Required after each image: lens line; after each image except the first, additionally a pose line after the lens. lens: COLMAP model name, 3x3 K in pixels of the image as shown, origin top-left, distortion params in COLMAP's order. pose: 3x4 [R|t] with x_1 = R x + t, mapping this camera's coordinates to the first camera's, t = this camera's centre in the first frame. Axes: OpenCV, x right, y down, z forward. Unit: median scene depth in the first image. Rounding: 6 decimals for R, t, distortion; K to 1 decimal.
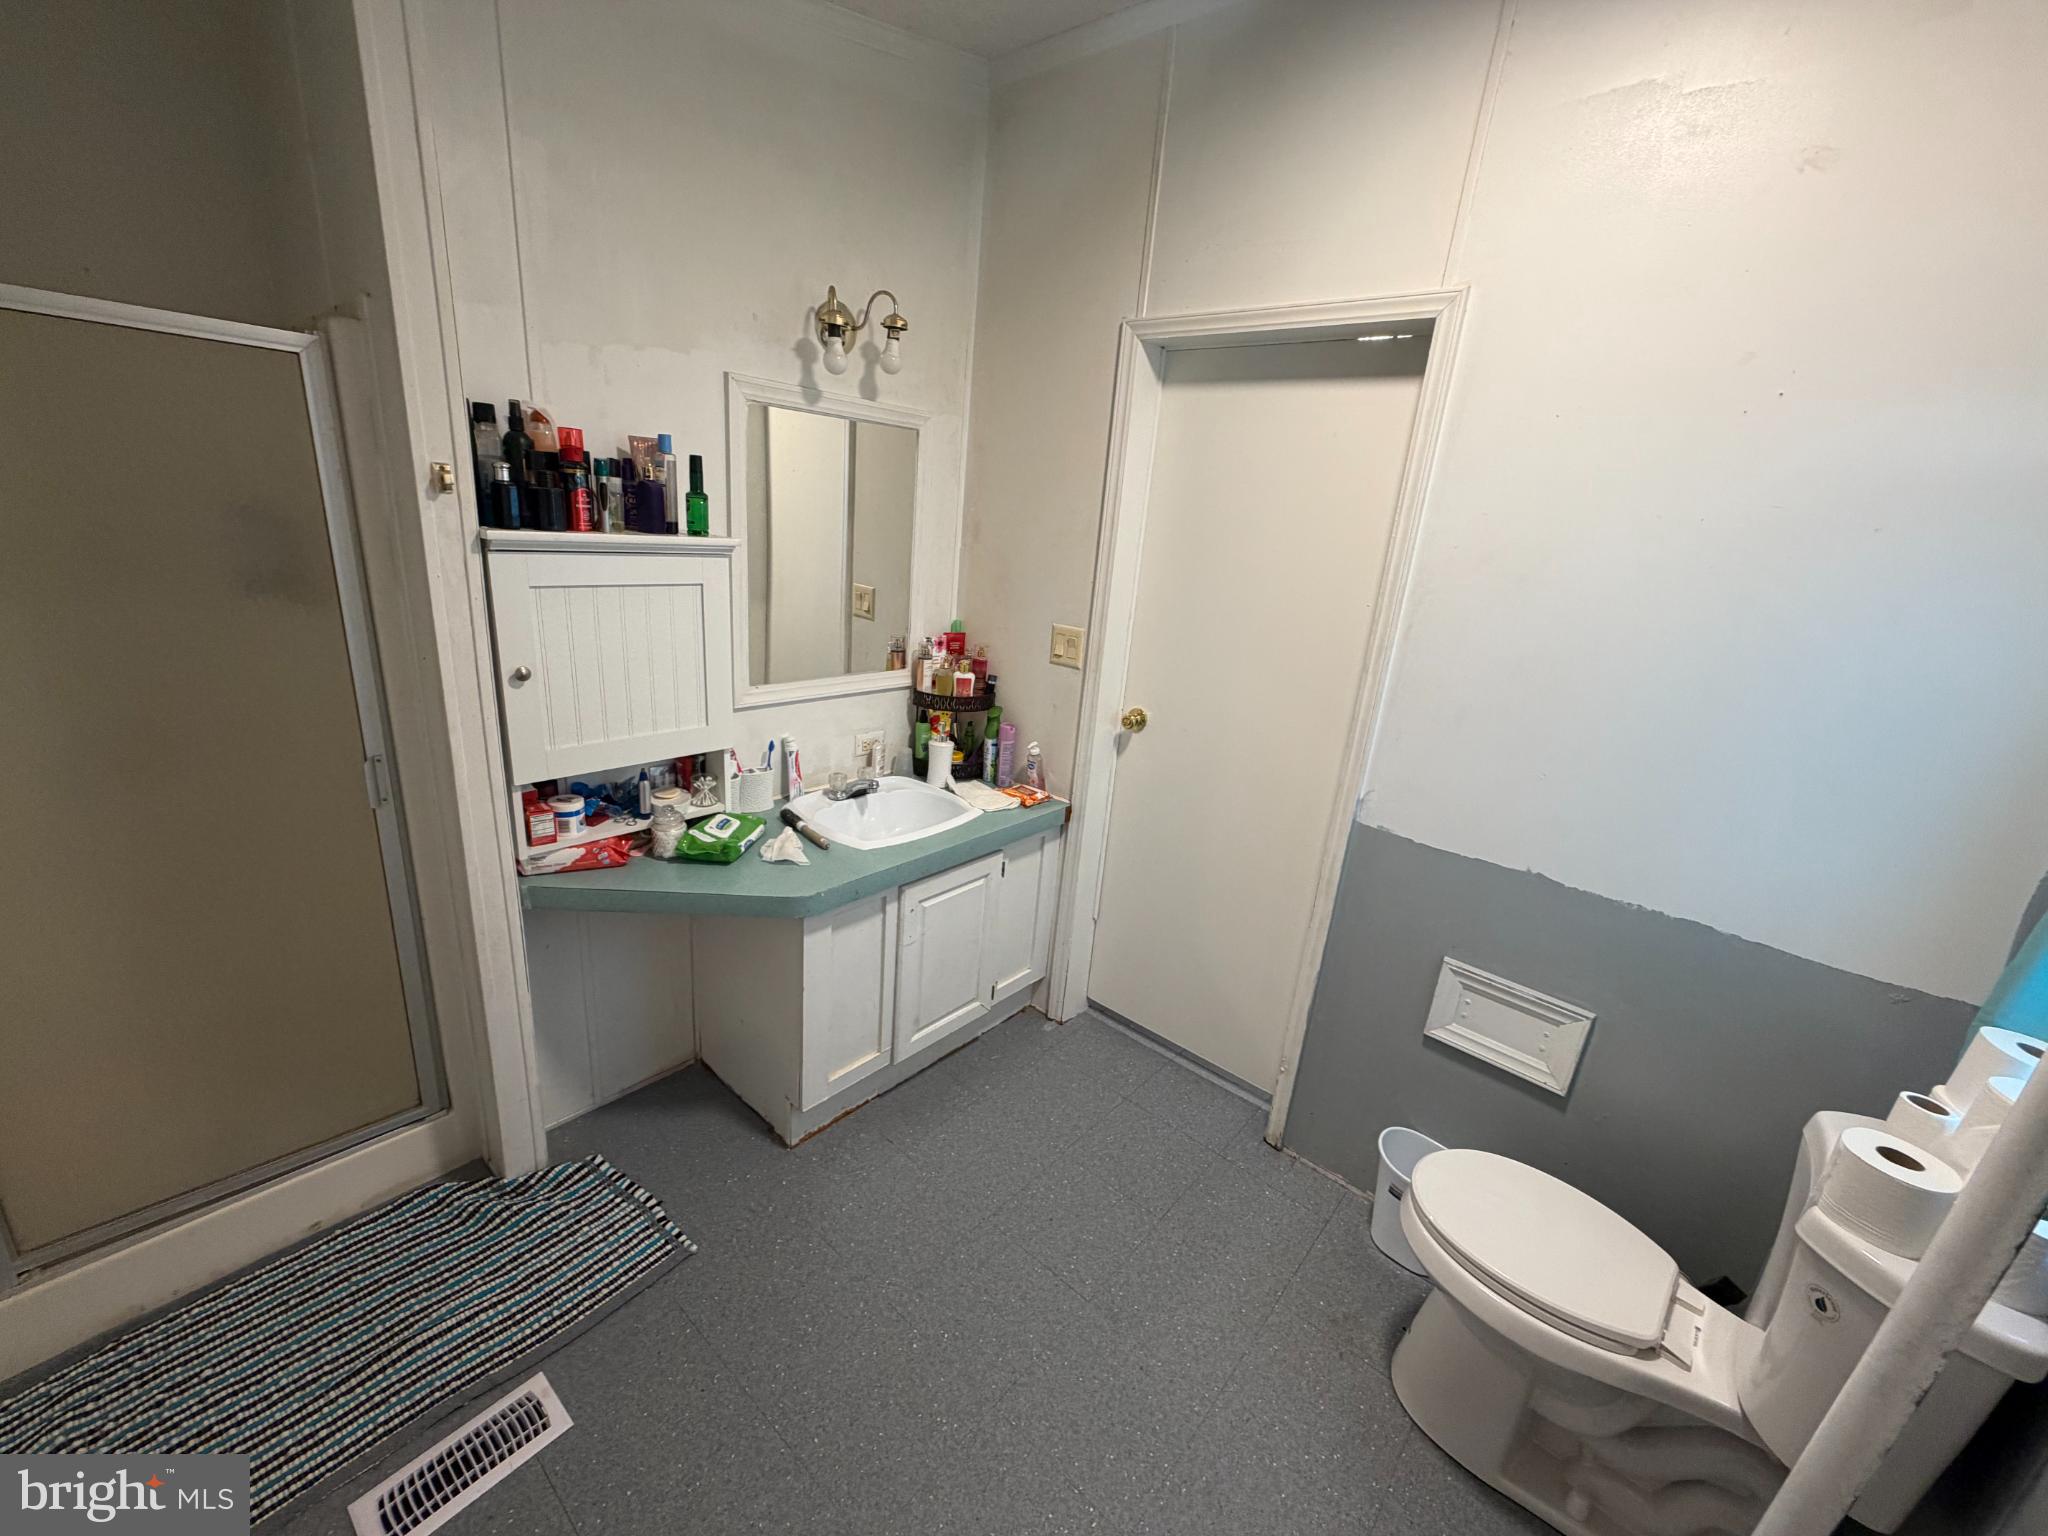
lens RADIAL K [[815.1, 0, 1018.7], [0, 815.1, 767.0], [0, 0, 1]] dist [-0.001918, 0.000218]
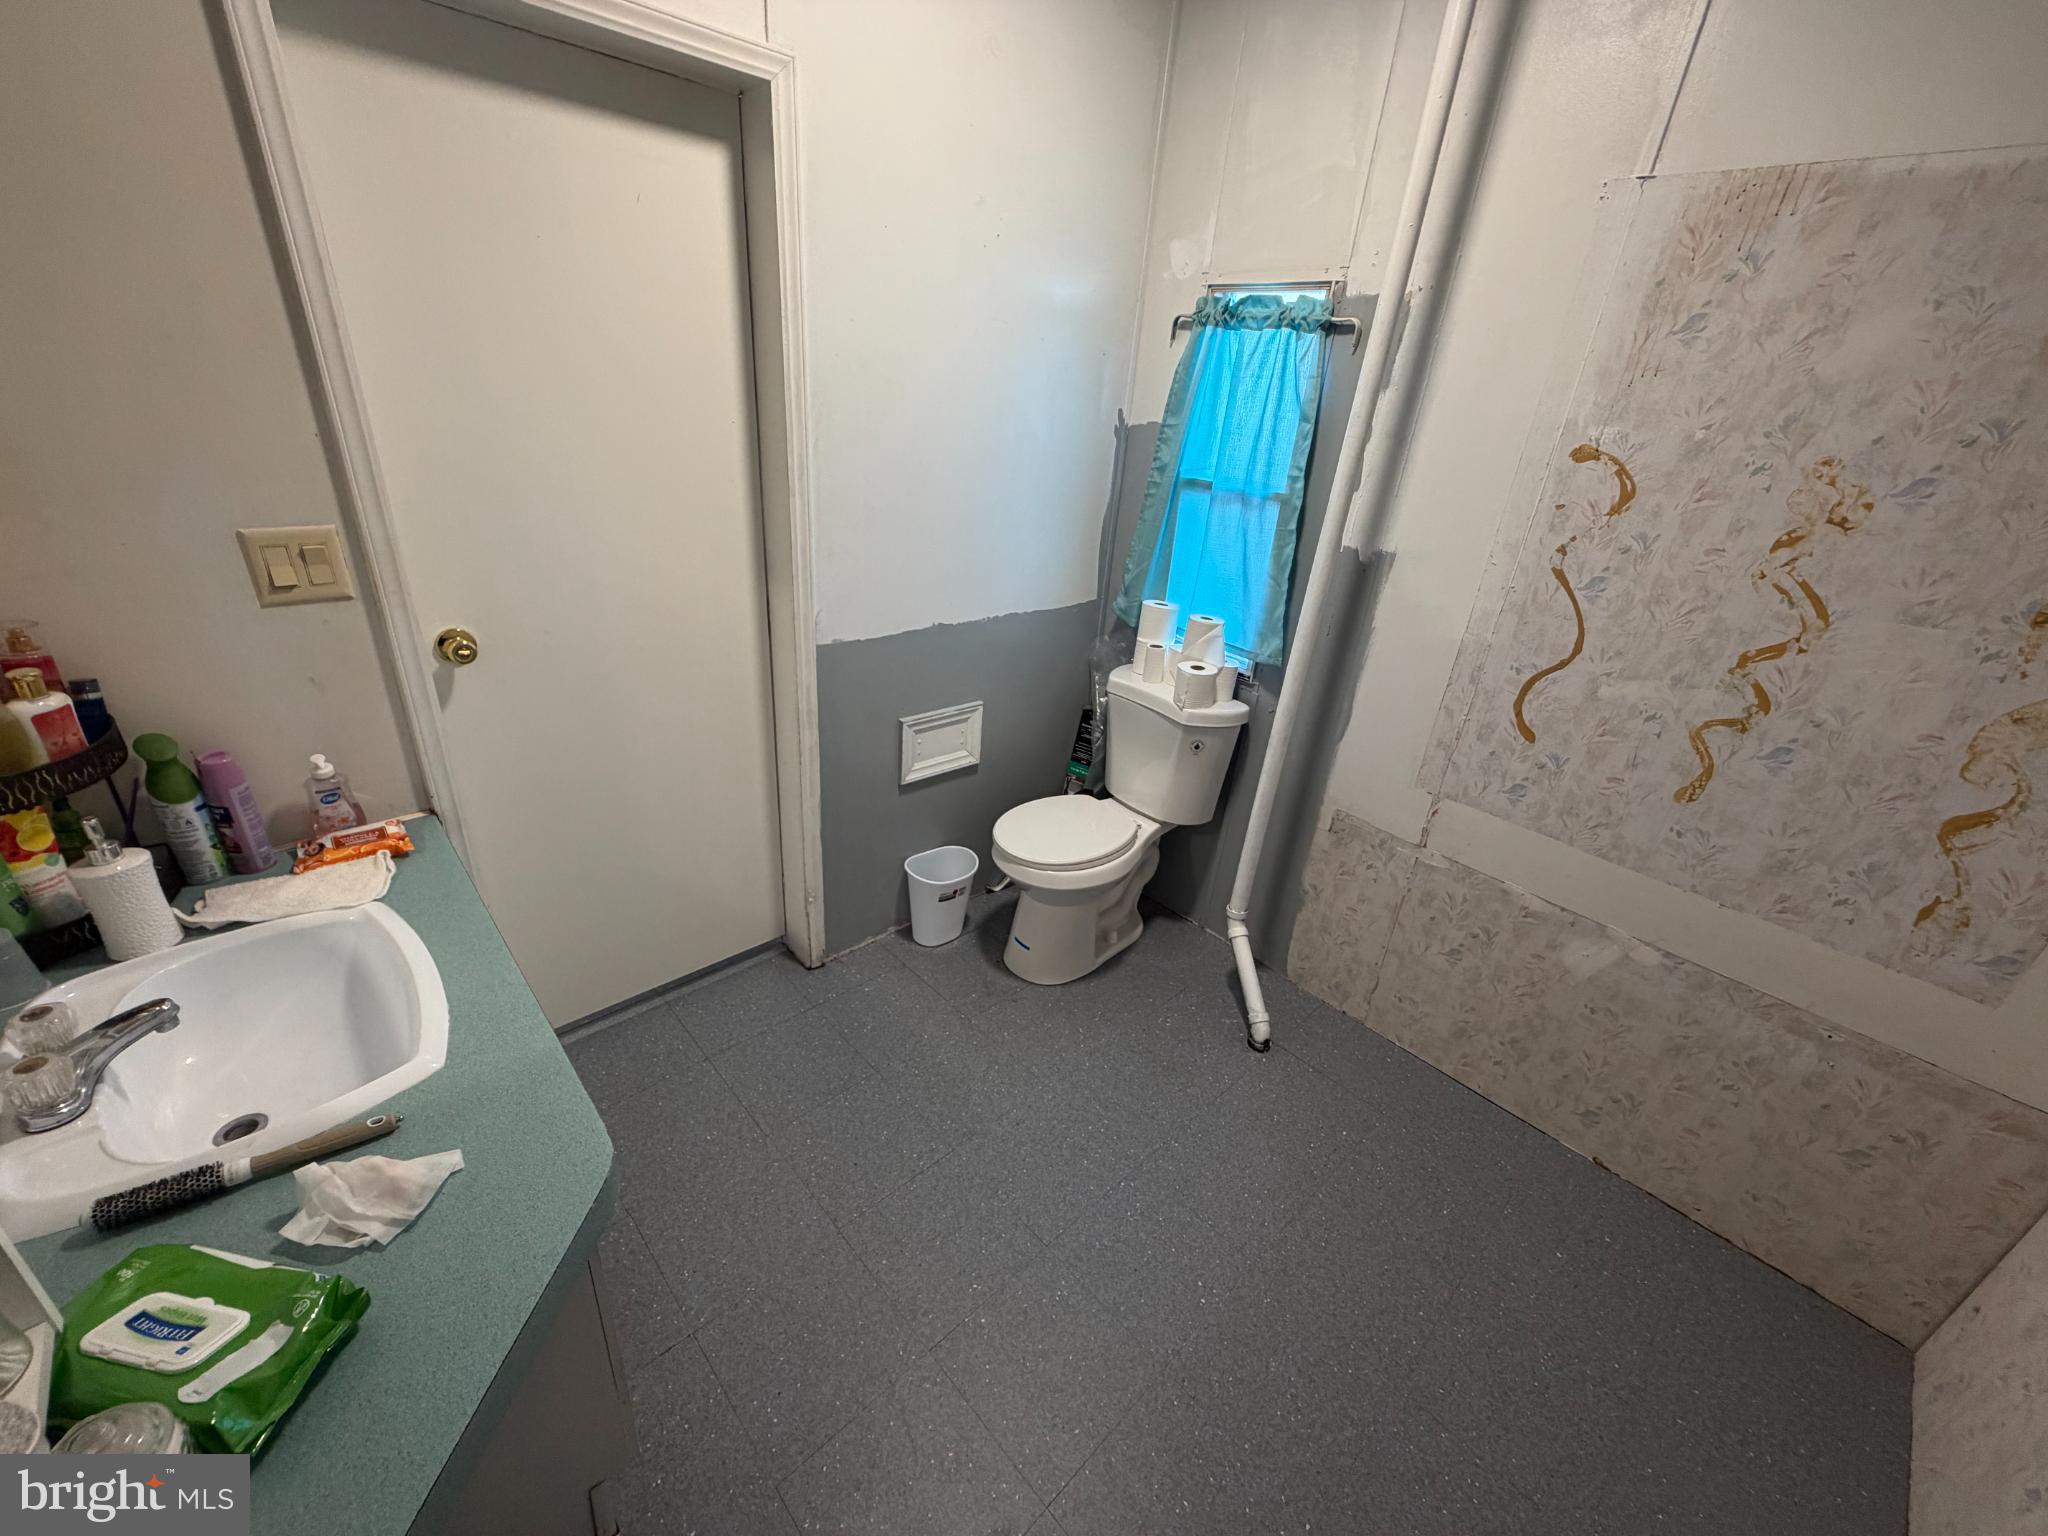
lens RADIAL K [[815.1, 0, 1018.7], [0, 815.1, 767.0], [0, 0, 1]] dist [-0.001918, 0.000218]
pose [[0.104507, -0.487639, 0.866768, -0.530149], [0.233972, 0.859134, 0.455134, -0.211380], [-0.966610, 0.155234, 0.203880, 0.576784]]
